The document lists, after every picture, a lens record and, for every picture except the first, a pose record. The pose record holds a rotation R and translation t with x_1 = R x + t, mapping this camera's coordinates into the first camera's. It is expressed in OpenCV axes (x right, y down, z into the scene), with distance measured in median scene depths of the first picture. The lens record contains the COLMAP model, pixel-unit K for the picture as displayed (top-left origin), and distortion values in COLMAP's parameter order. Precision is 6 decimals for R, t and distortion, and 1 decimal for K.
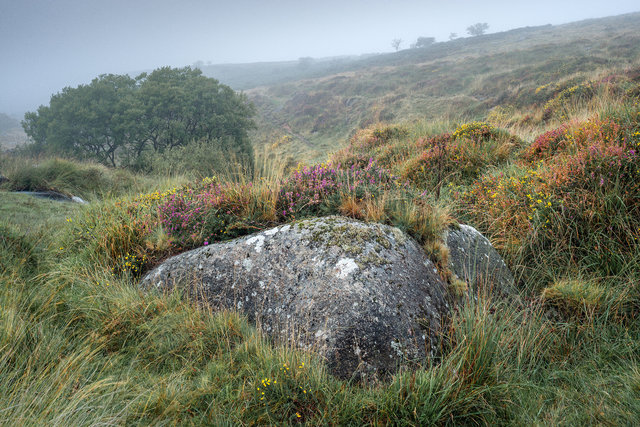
lens RADIAL K [[631.3, 0, 320.0], [0, 631.3, 213.5], [0, 0, 1]] dist [-0.044895, -0.009375]
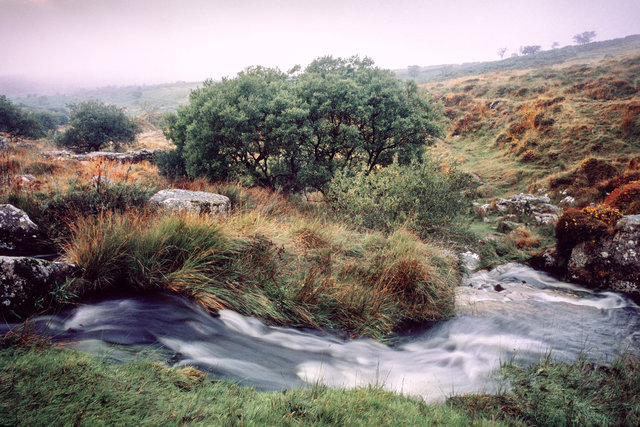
lens RADIAL K [[301.6, 0, 320.0], [0, 301.6, 213.5], [0, 0, 1]] dist [-0.023979, 0.001008]
pose [[0.998113, 0.026482, -0.055394, -0.222858], [-0.017230, 0.986758, 0.161283, -0.091672], [0.058932, -0.160024, 0.985352, 0.570388]]
